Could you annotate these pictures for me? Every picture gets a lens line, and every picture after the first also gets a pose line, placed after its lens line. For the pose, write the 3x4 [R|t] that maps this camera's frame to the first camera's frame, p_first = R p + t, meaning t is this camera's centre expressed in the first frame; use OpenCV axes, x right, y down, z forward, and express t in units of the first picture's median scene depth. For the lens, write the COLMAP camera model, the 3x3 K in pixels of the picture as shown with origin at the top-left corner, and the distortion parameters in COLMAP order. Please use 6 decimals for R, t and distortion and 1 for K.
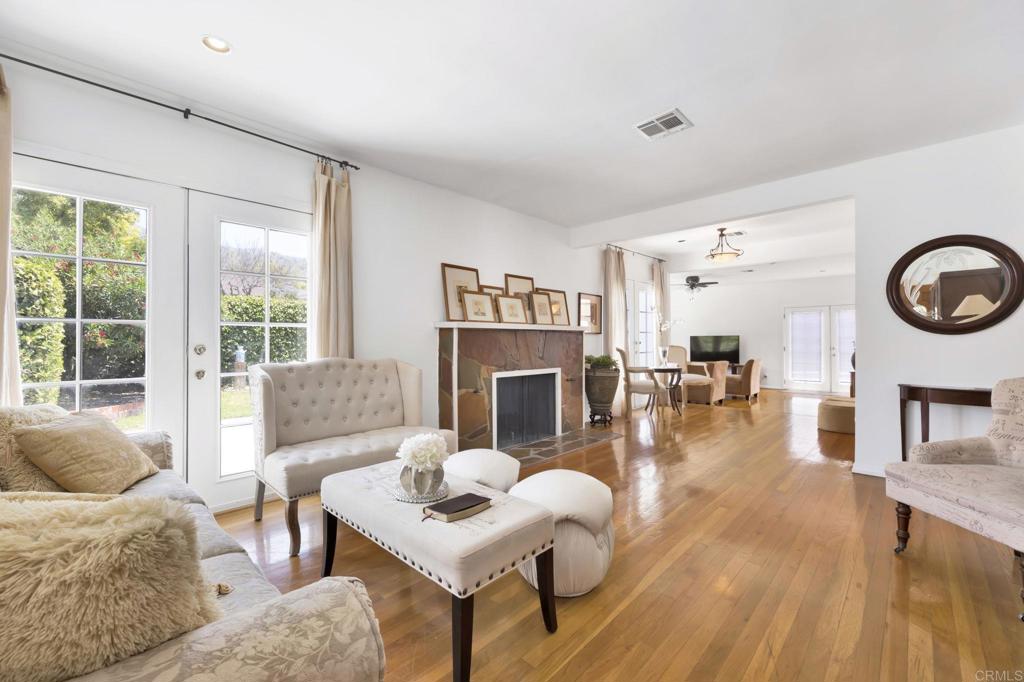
lens RADIAL K [[420.9, 0, 512.0], [0, 420.9, 341.0], [0, 0, 1]] dist [-0.001005, -0.000385]
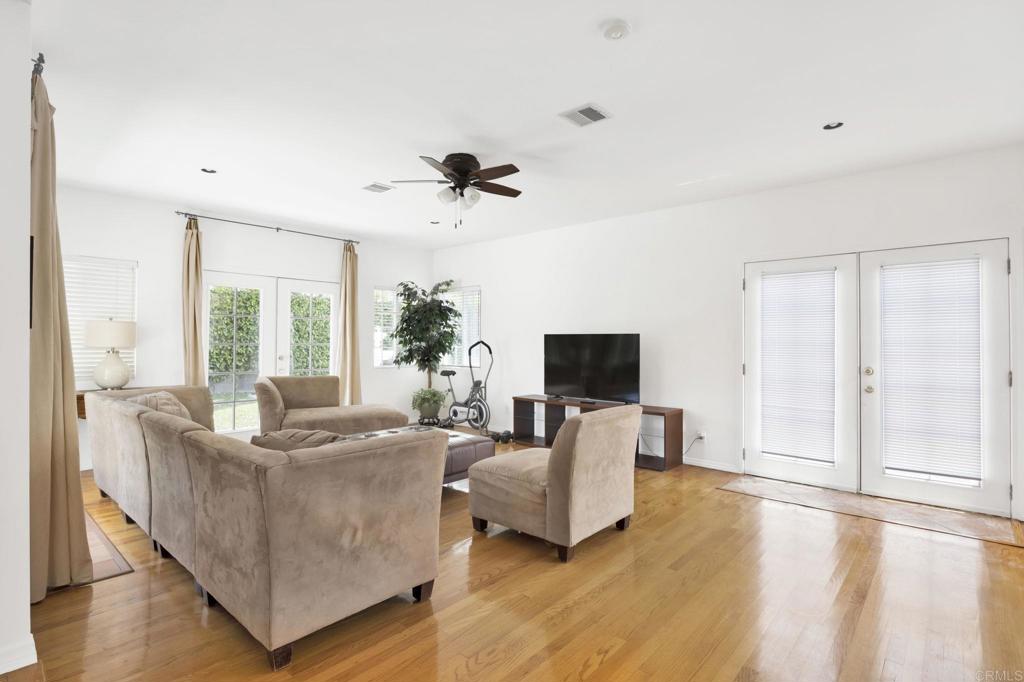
lens RADIAL K [[498.4, 0, 512.0], [0, 498.4, 341.0], [0, 0, 1]] dist [0.000075, -0.000184]
pose [[0.999456, 0.009805, 0.031486, 0.919028], [-0.009730, 0.999949, -0.002532, -0.008043], [-0.031510, 0.002225, 0.999501, 1.199443]]
